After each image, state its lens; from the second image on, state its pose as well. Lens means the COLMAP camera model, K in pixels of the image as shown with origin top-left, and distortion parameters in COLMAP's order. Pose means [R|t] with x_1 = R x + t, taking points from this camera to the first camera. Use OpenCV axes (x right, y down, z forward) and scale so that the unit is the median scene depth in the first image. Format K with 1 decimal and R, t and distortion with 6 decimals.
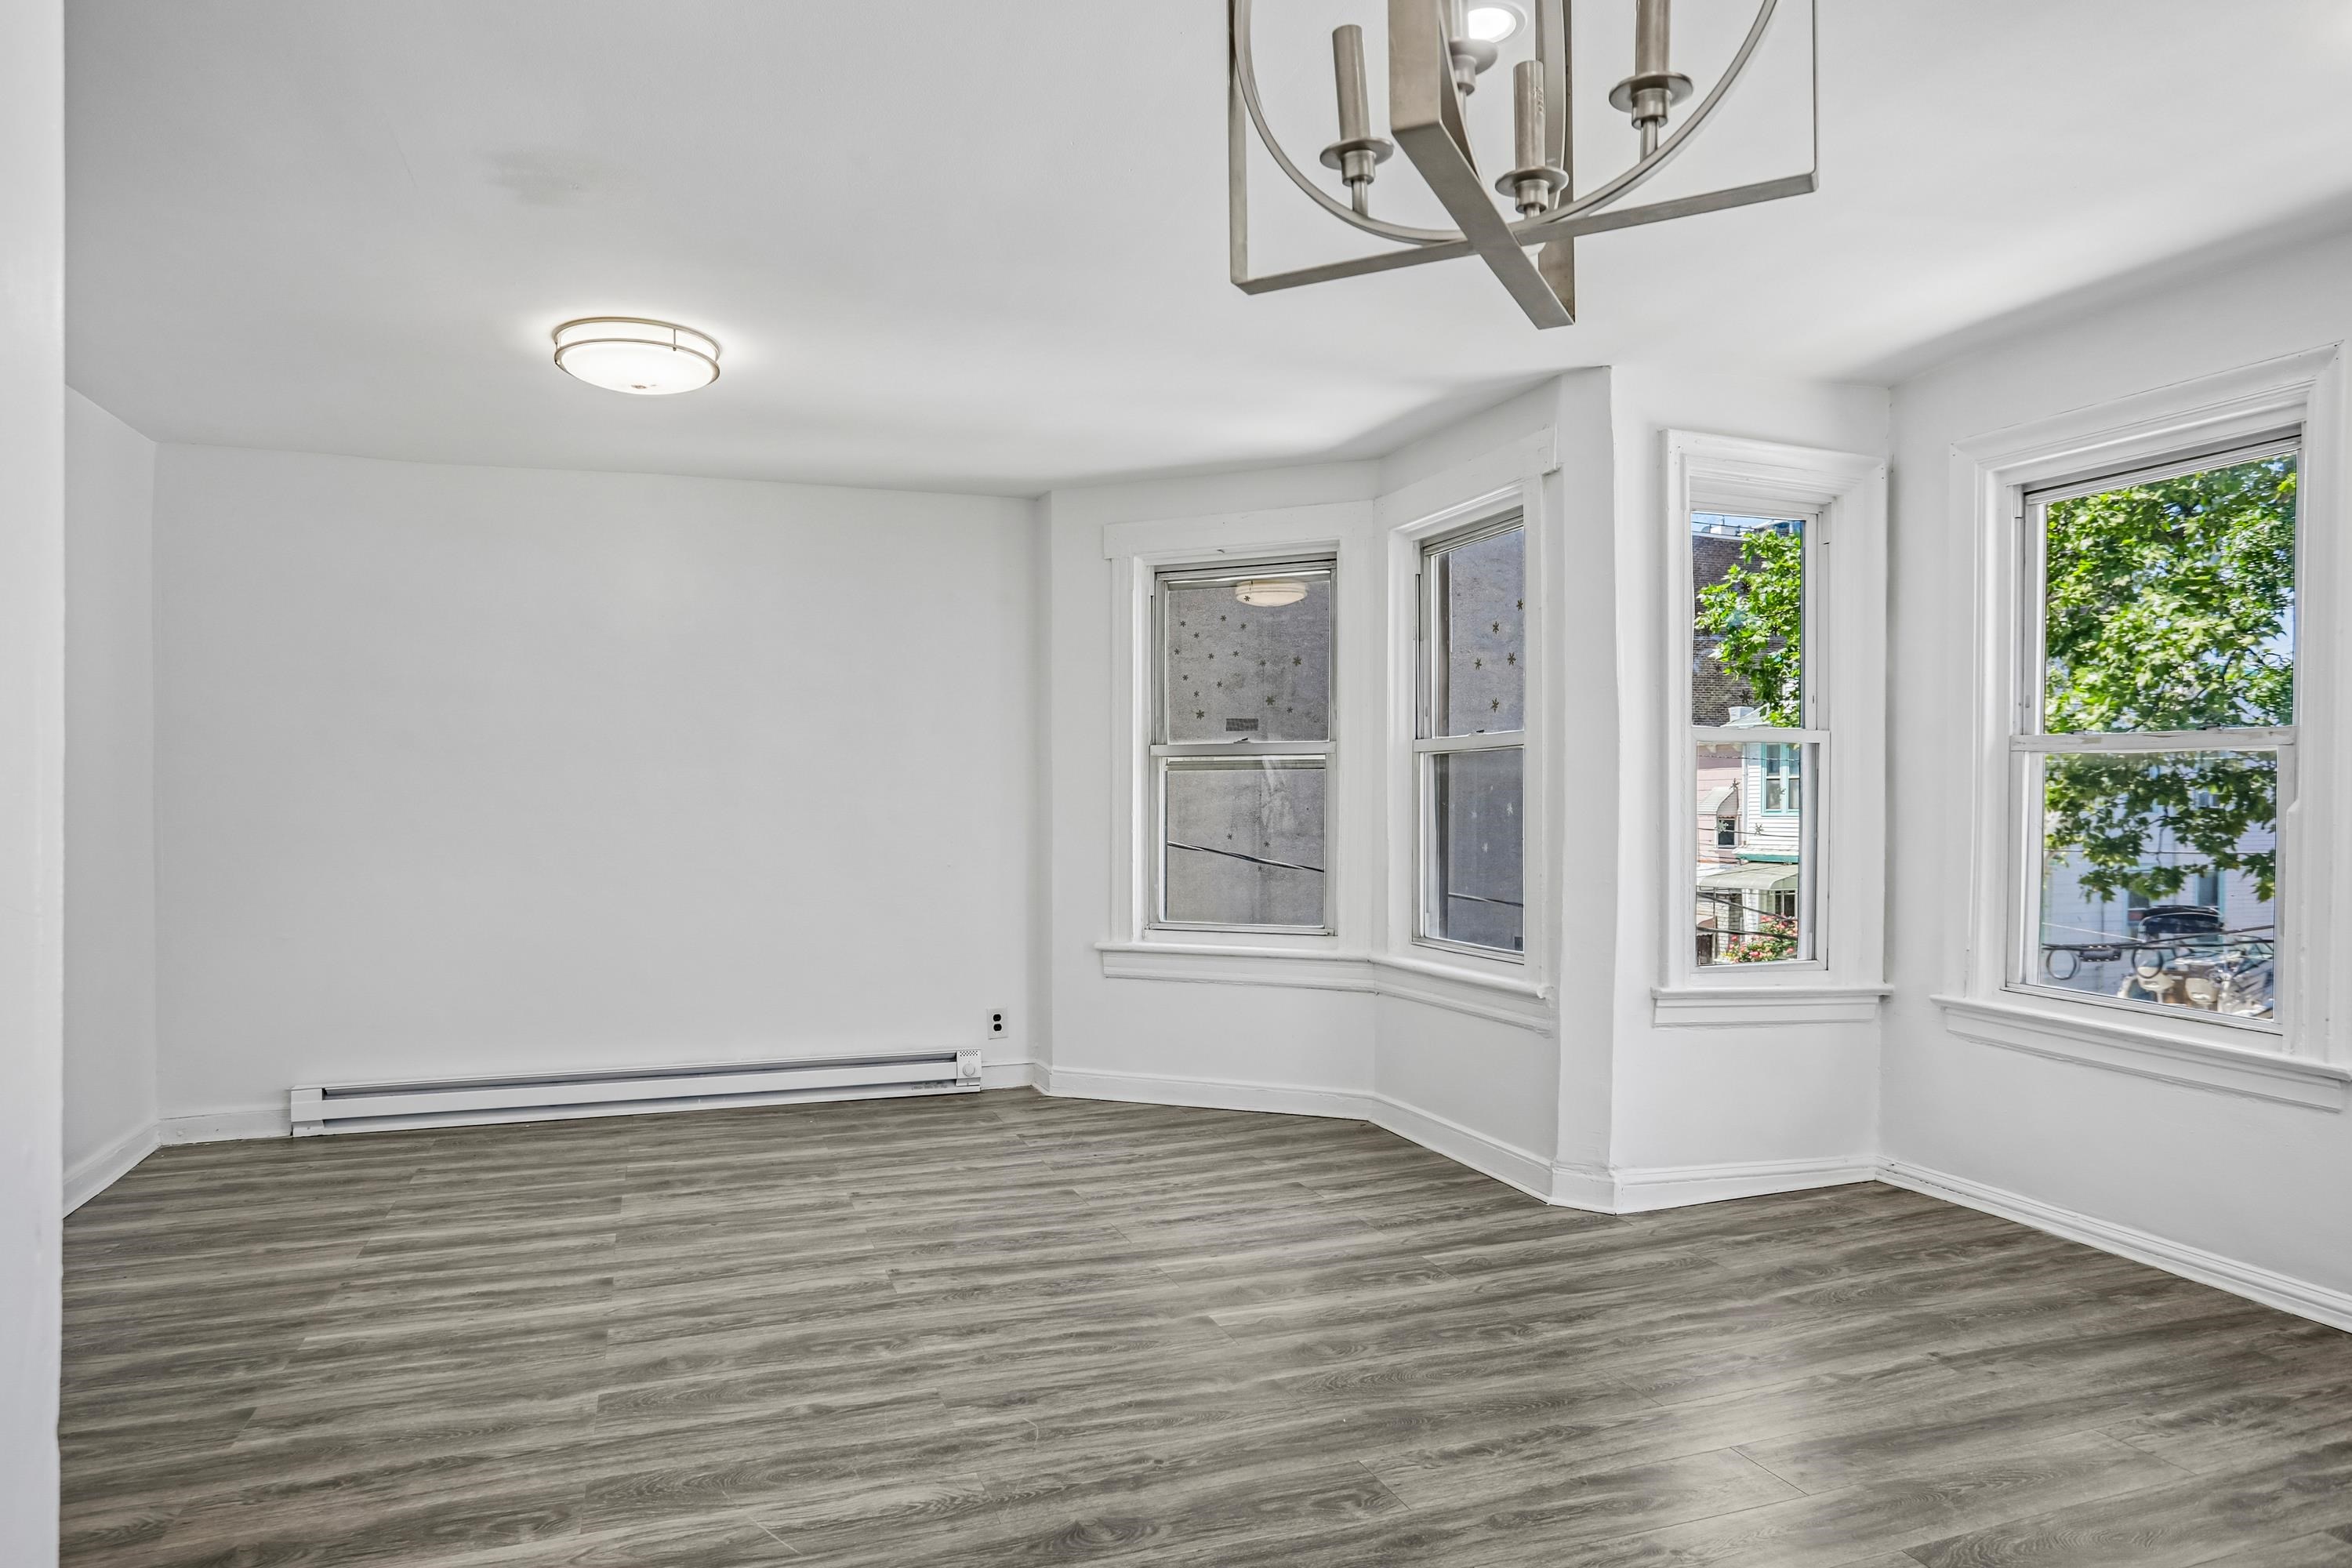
lens RADIAL K [[1431.1, 0, 1165.6], [0, 1431.1, 808.3], [0, 0, 1]] dist [-0.043400, 0.024706]
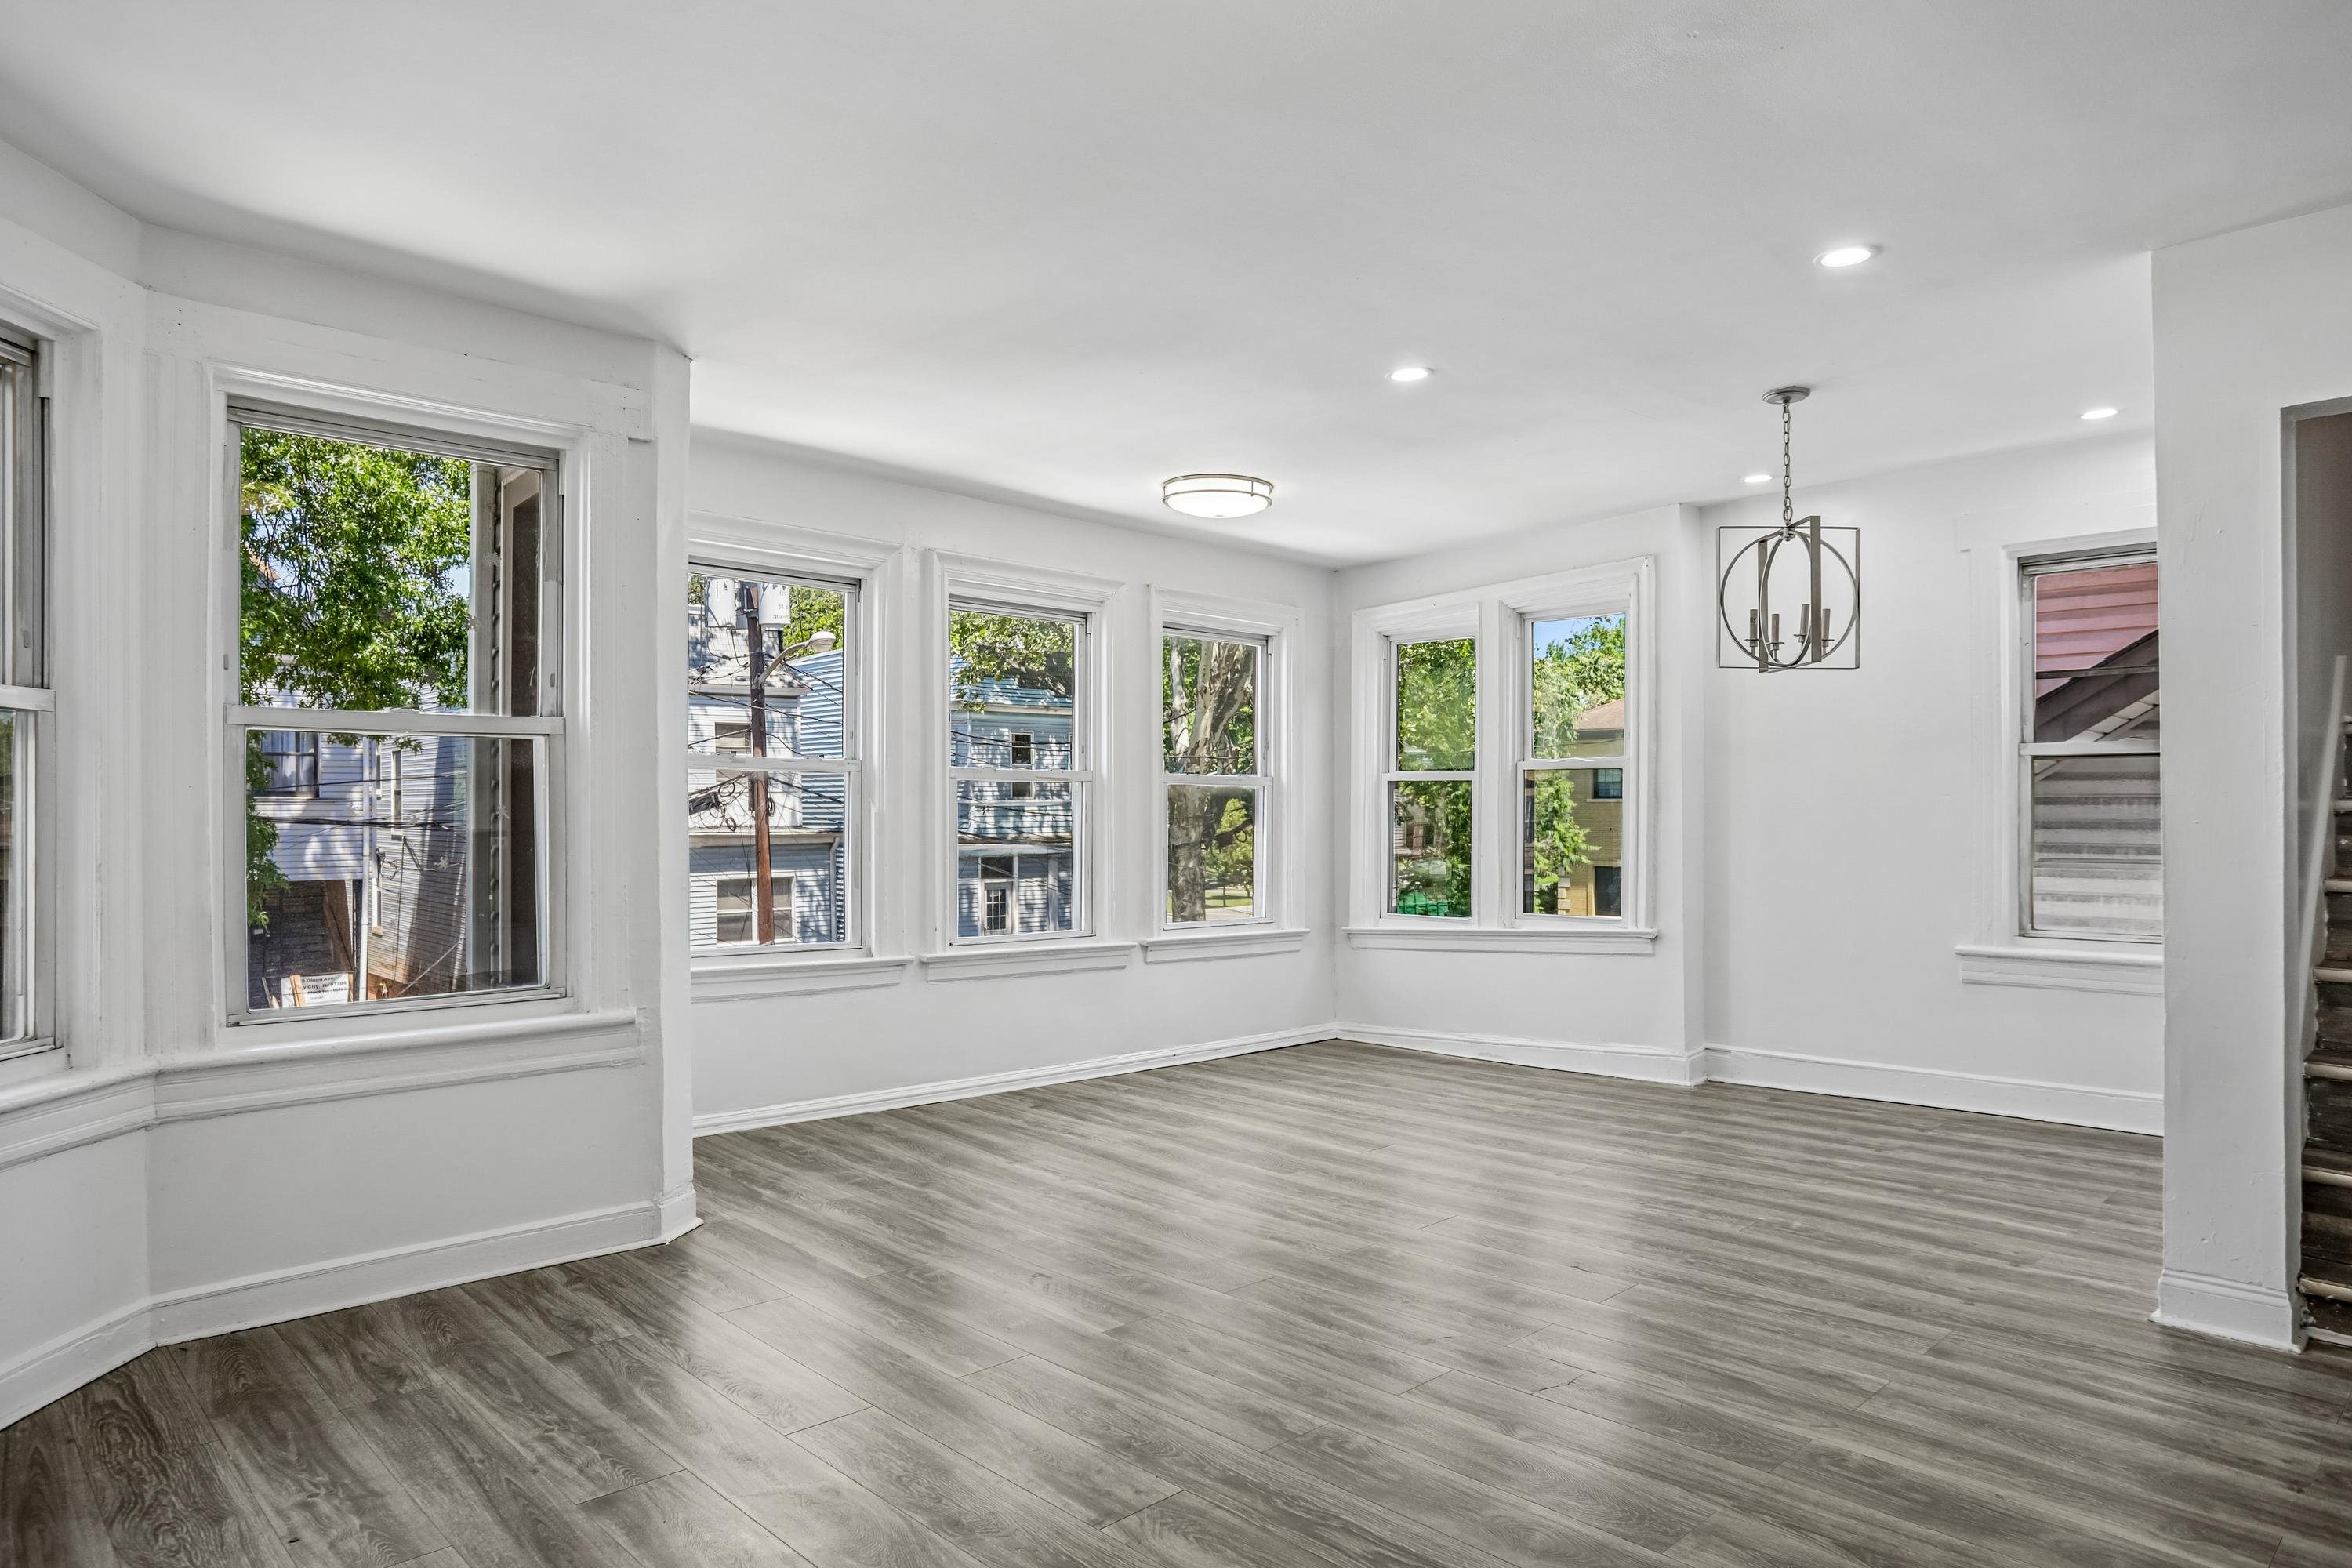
lens RADIAL K [[1431.1, 0, 1131.1], [0, 1431.1, 804.0], [0, 0, 1]] dist [-0.043400, 0.024706]
pose [[-0.395731, 0.007246, 0.918338, -0.698585], [0.003879, 0.999973, -0.006218, 0.001653], [-0.918358, 0.001102, -0.395748, 1.095768]]
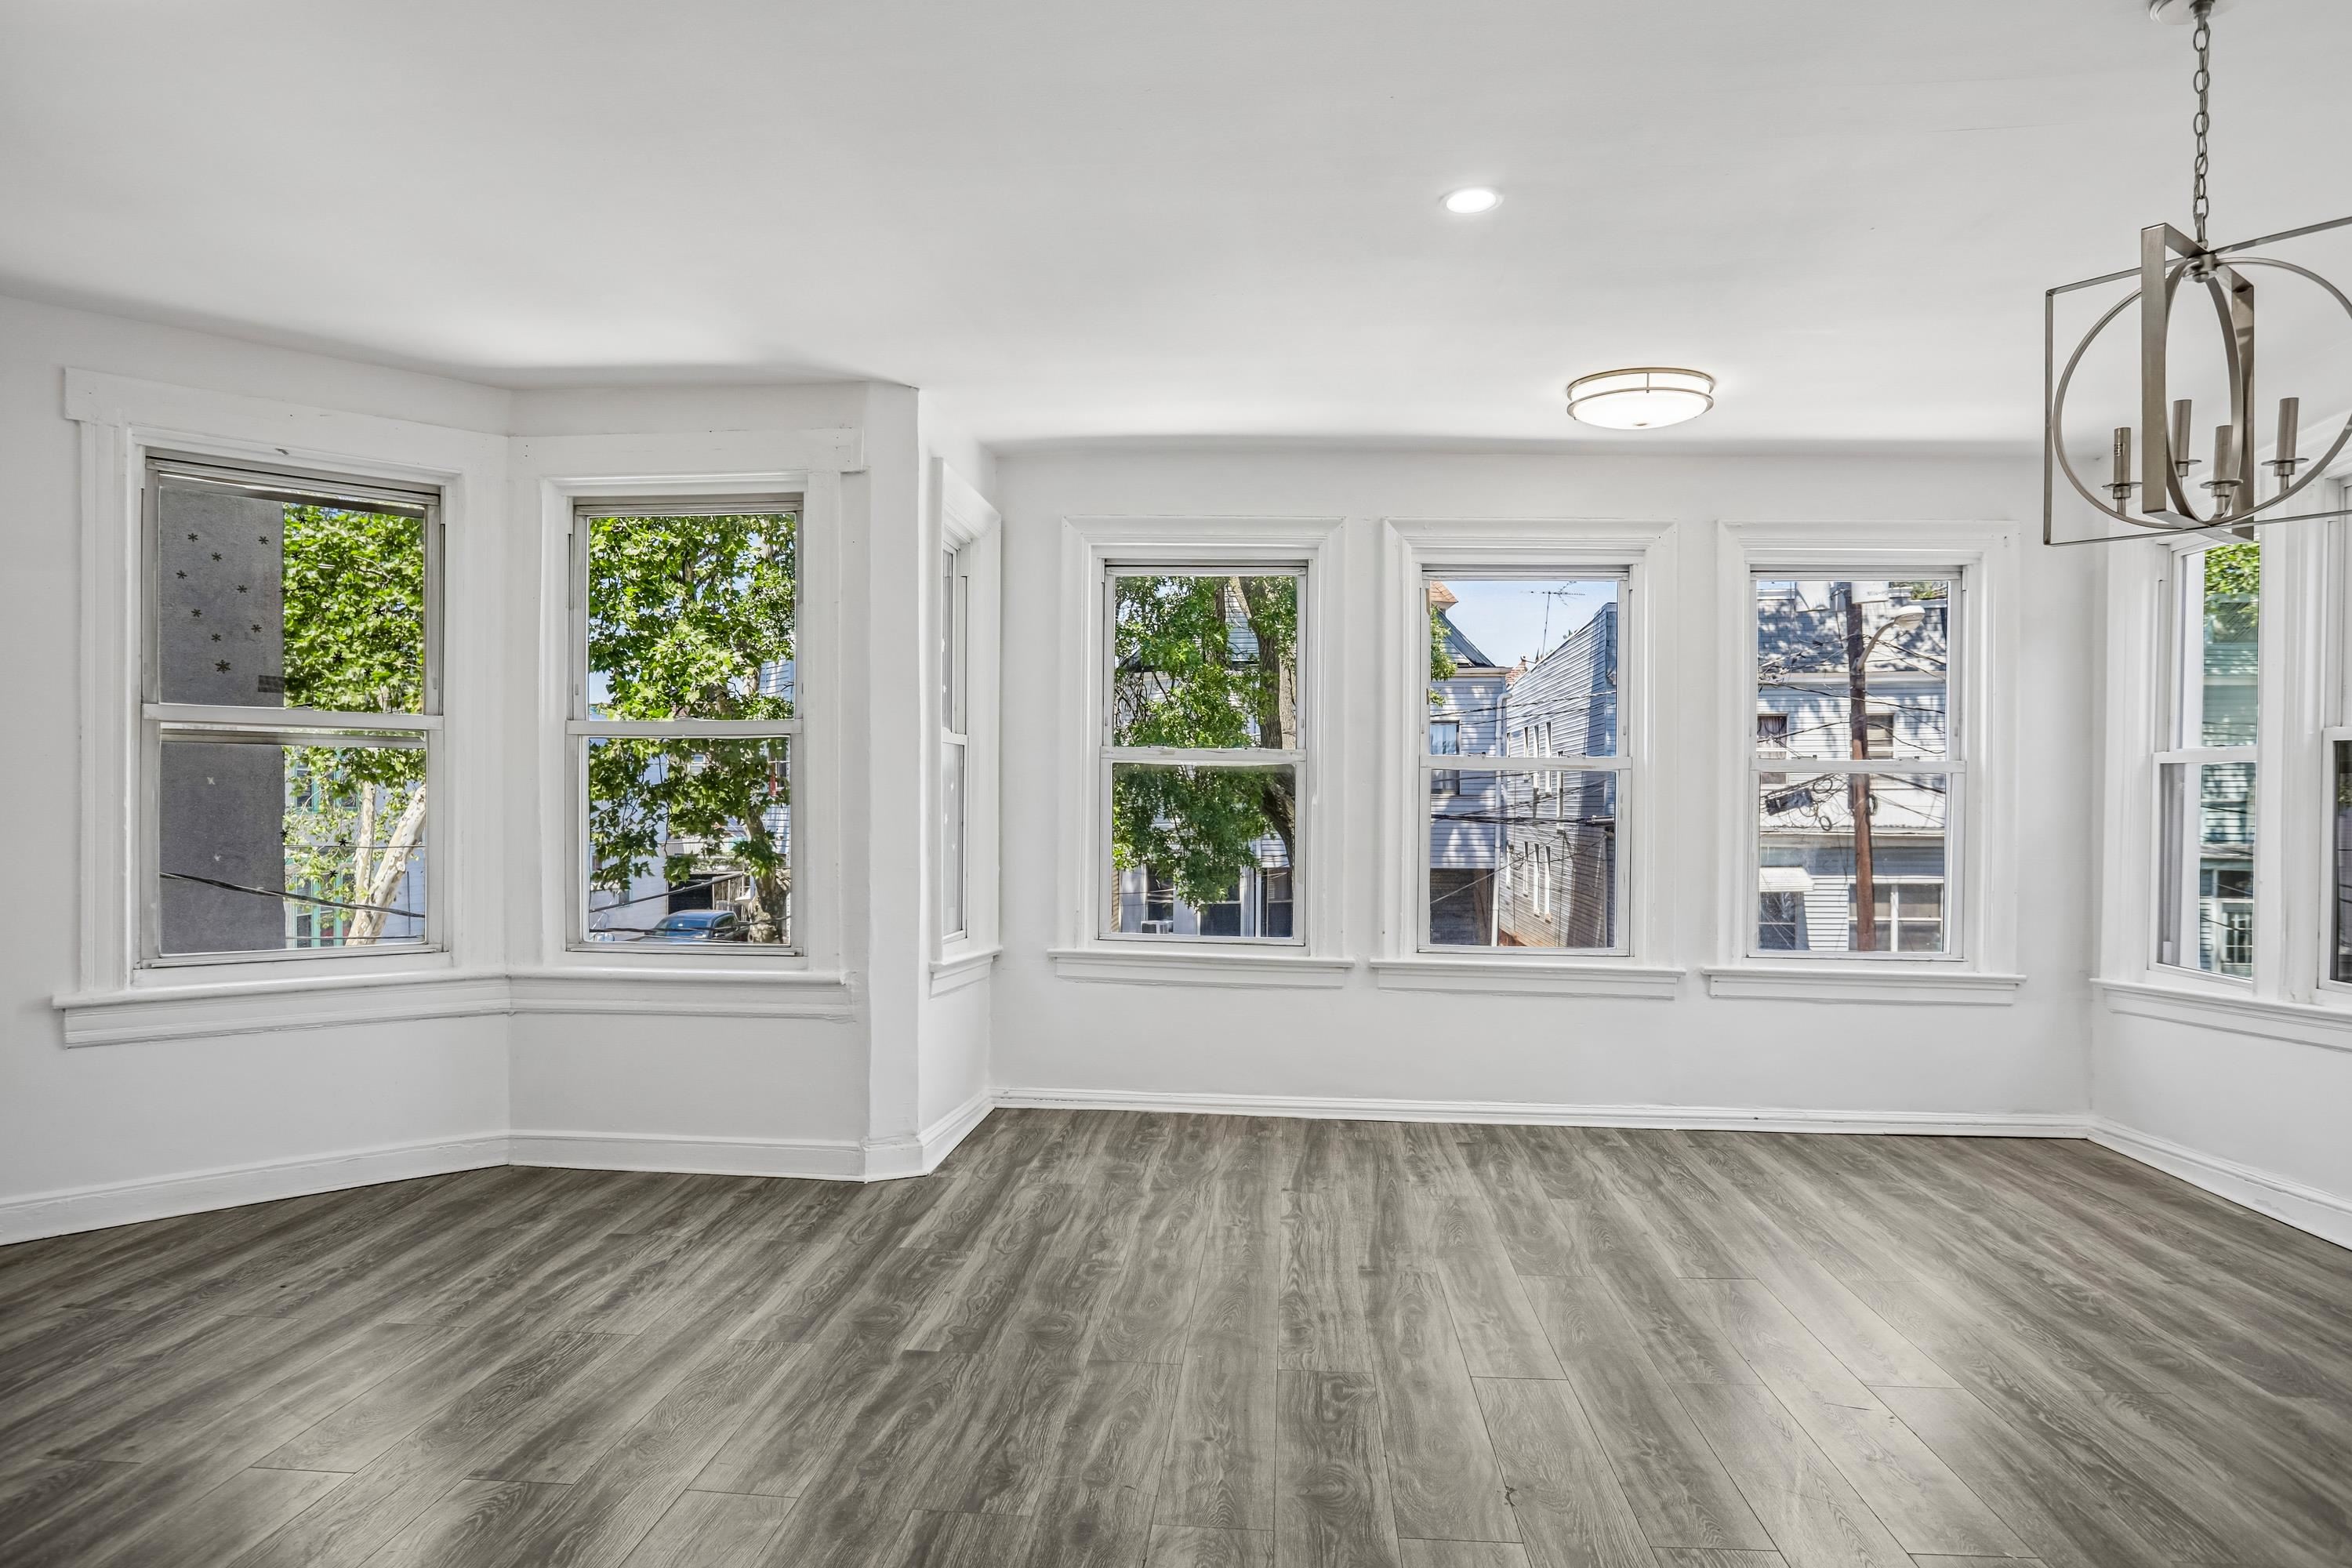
lens RADIAL K [[1431.1, 0, 1136.8], [0, 1431.1, 807.0], [0, 0, 1]] dist [-0.043400, 0.024706]
pose [[0.434906, 0.004922, 0.900462, -0.581517], [-0.003811, 0.999986, -0.003625, 0.009172], [-0.900468, -0.001855, 0.434919, 0.377191]]
